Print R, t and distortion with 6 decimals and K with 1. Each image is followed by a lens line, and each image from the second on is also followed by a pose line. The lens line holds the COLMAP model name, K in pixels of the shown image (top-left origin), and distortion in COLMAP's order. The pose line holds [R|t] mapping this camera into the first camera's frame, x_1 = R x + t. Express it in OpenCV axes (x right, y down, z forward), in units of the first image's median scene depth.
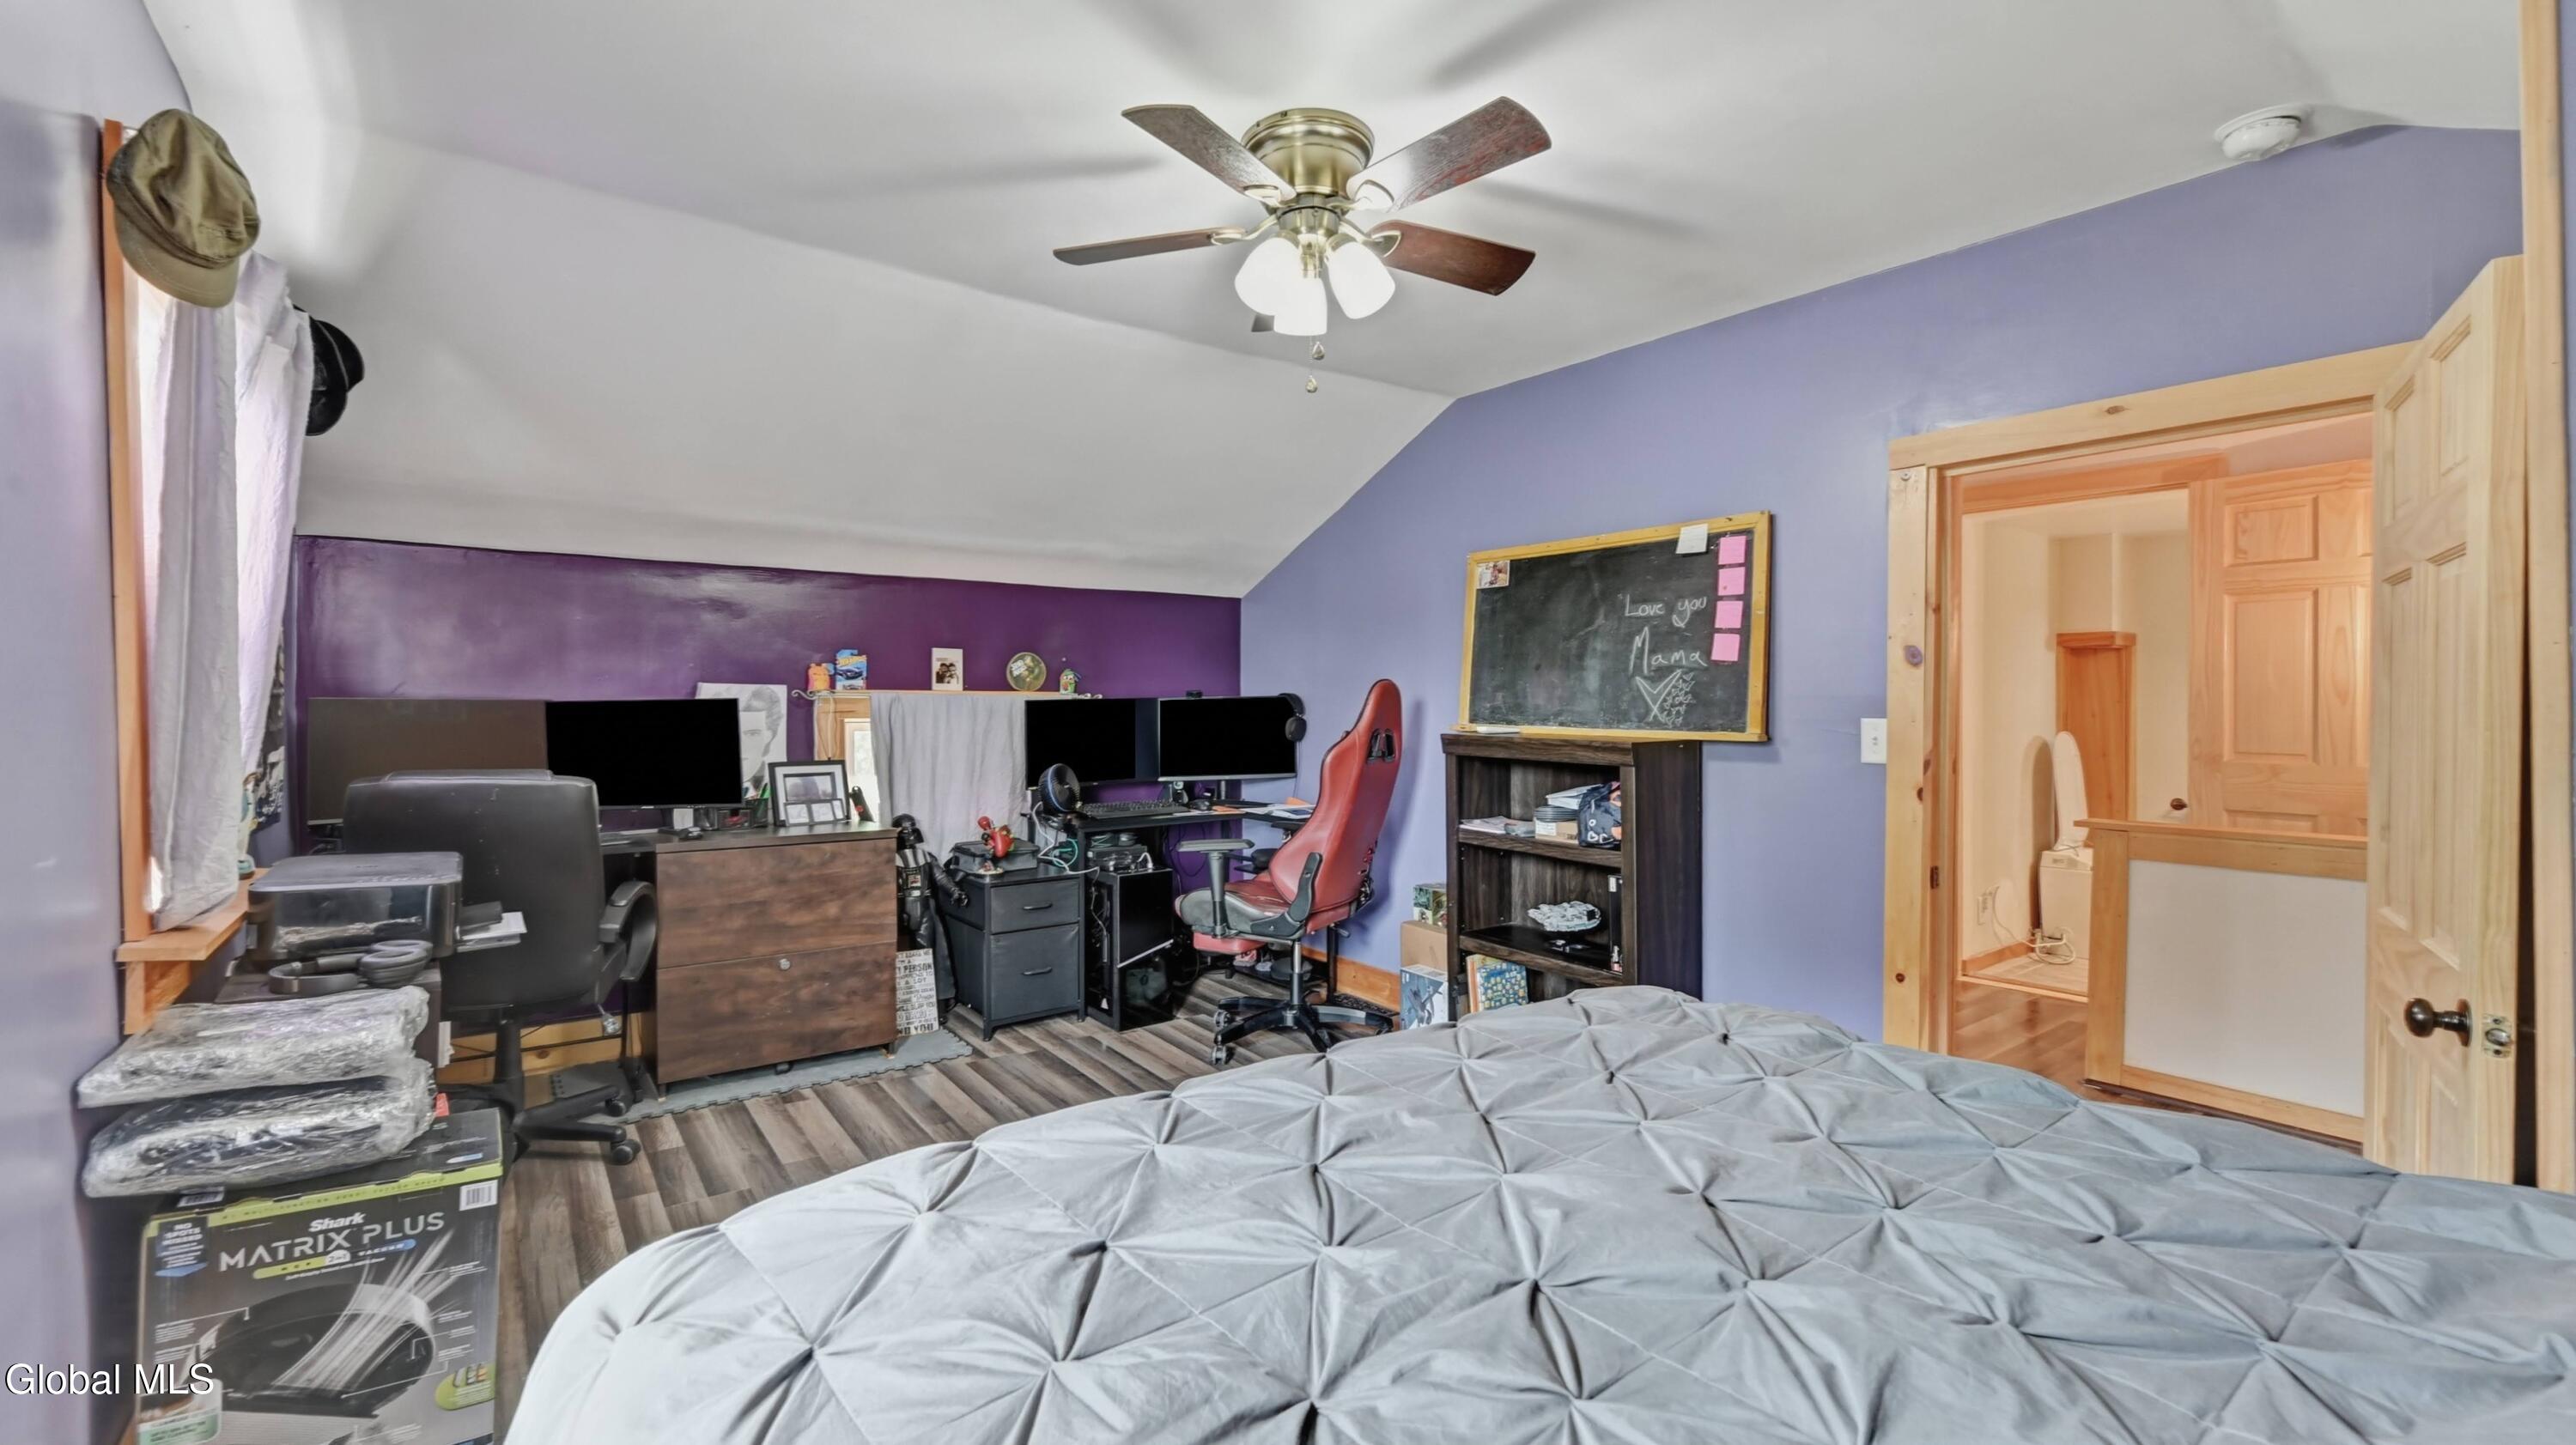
lens RADIAL K [[1078.1, 0, 1282.3], [0, 1078.1, 672.8], [0, 0, 1]] dist [-0.000719, 0.000115]
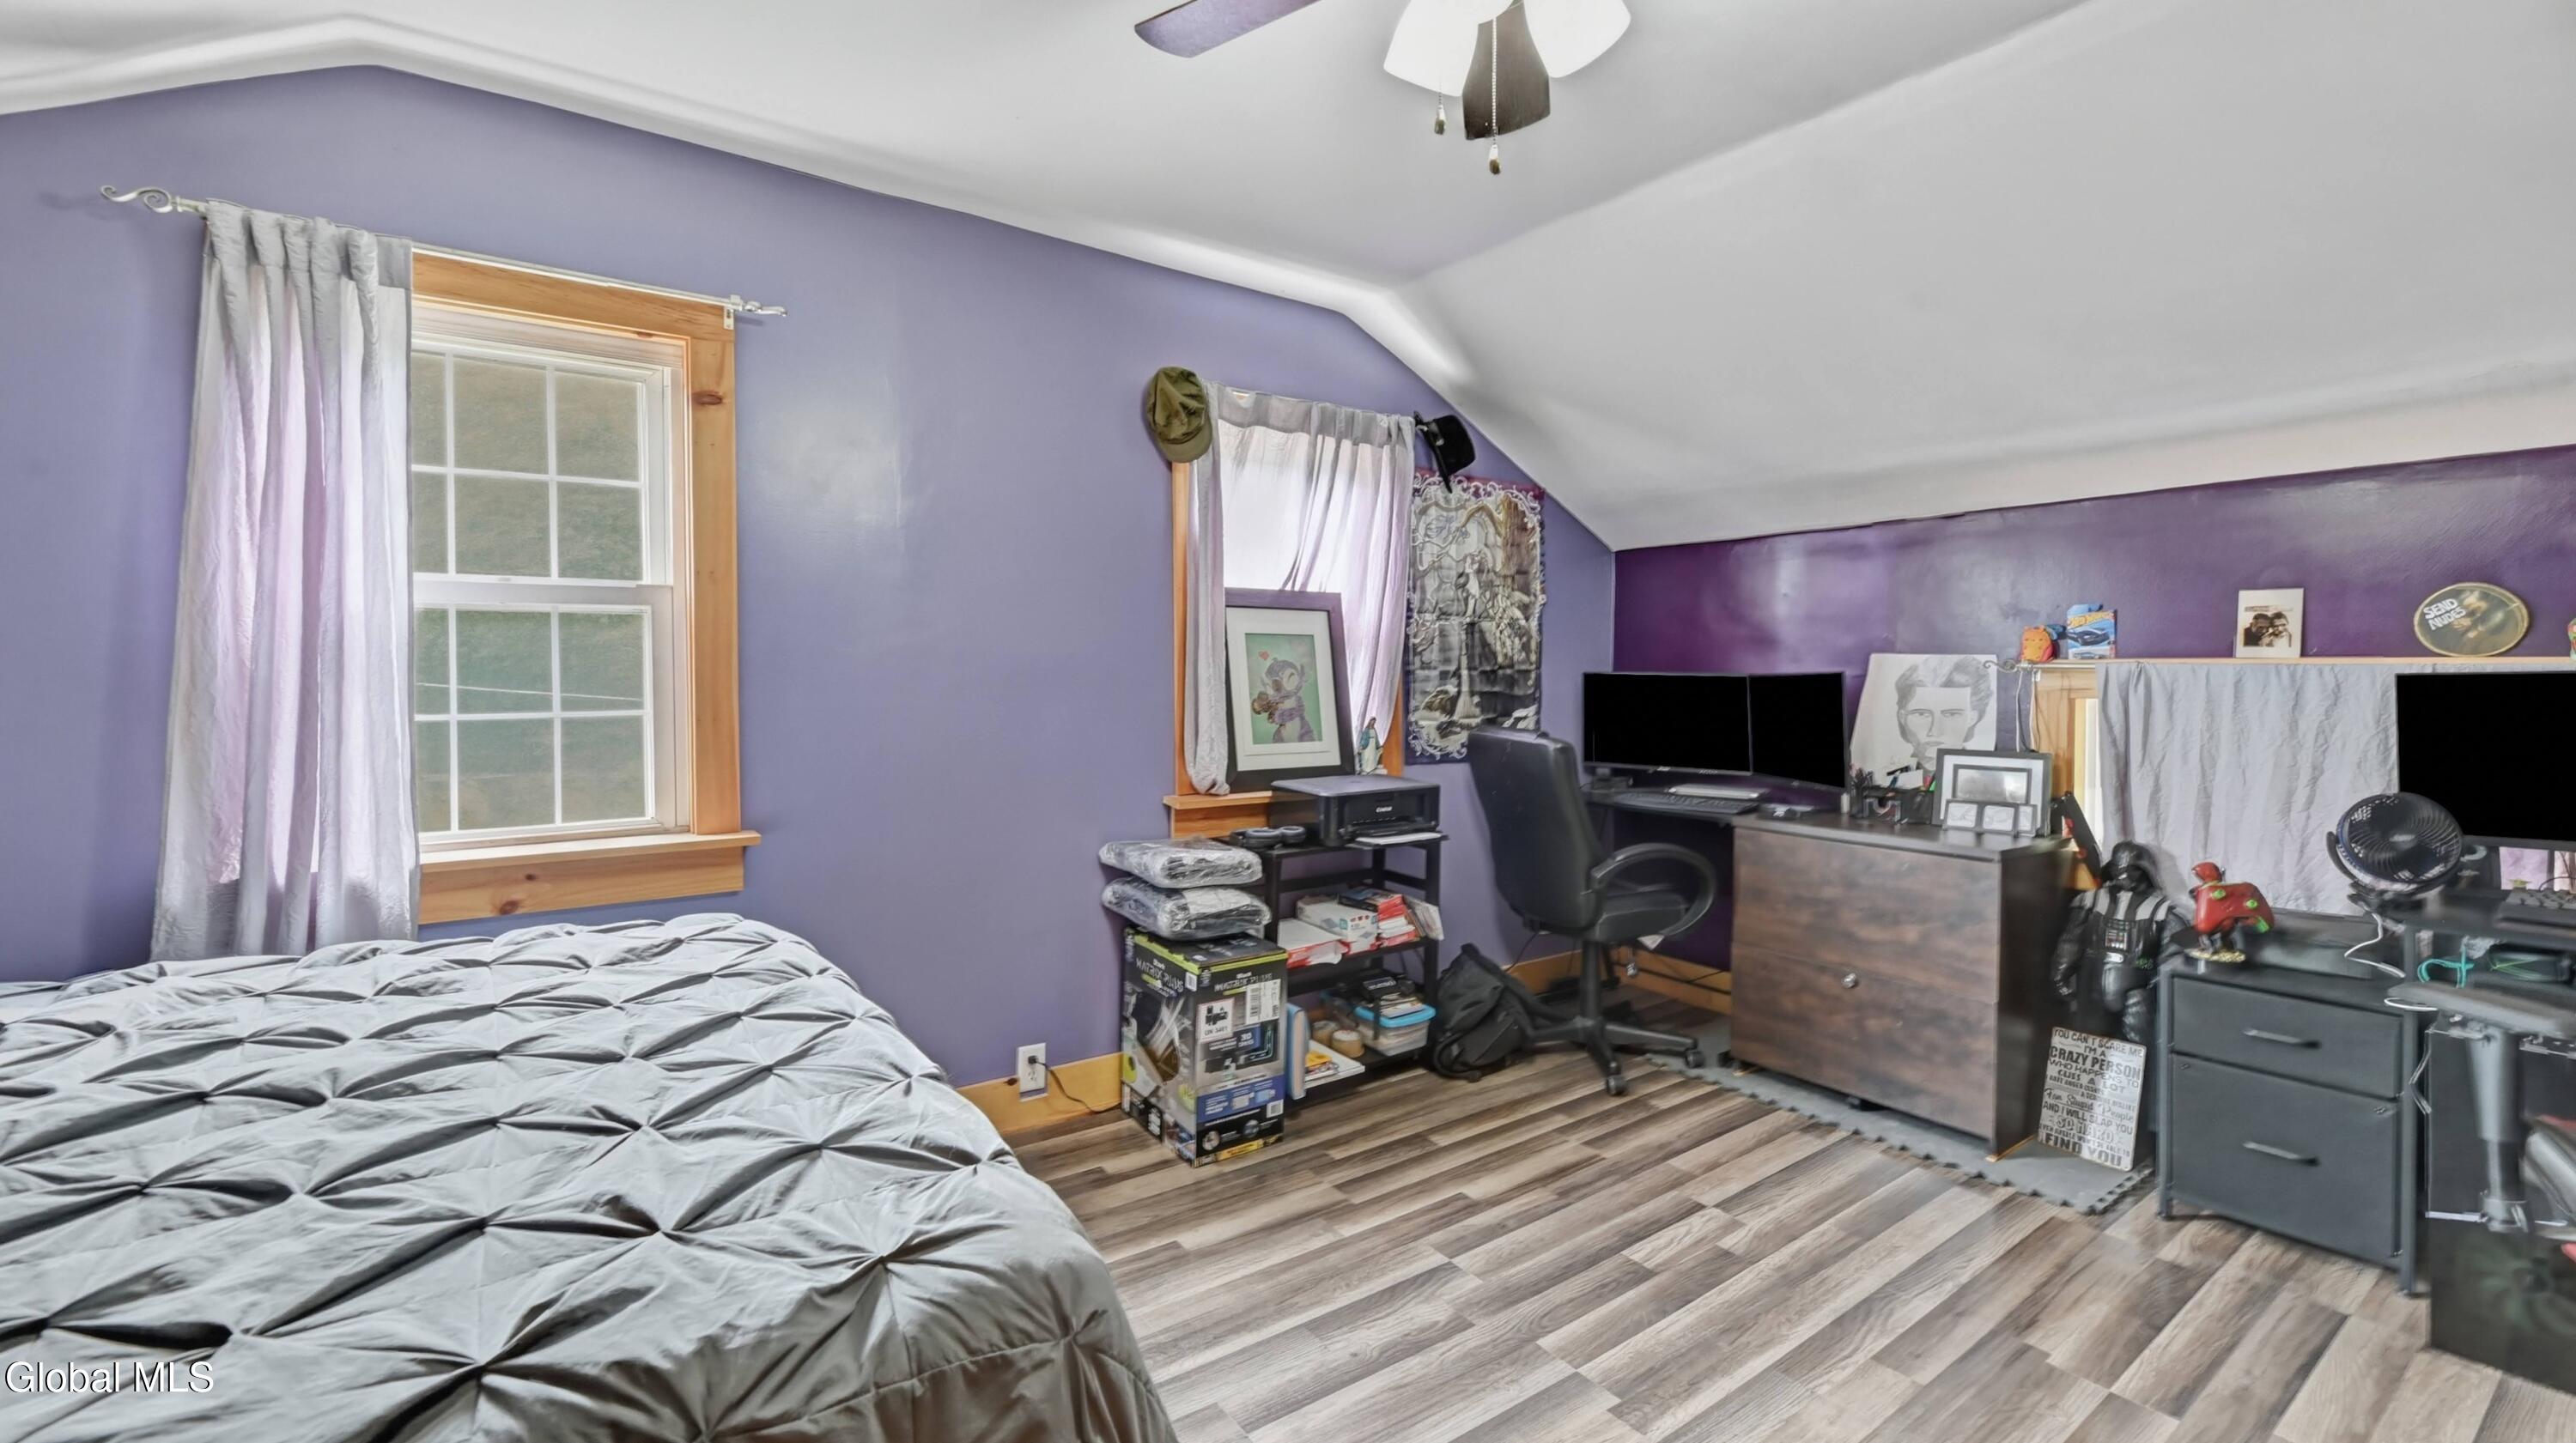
lens RADIAL K [[1104.9, 0, 1276.4], [0, 1104.9, 661.6], [0, 0, 1]] dist [0.000288, 0.000242]
pose [[-0.032987, -0.012170, -0.999382, 0.408485], [0.023326, 0.999644, -0.012943, 0.016388], [0.999184, -0.023738, -0.032692, 0.546716]]
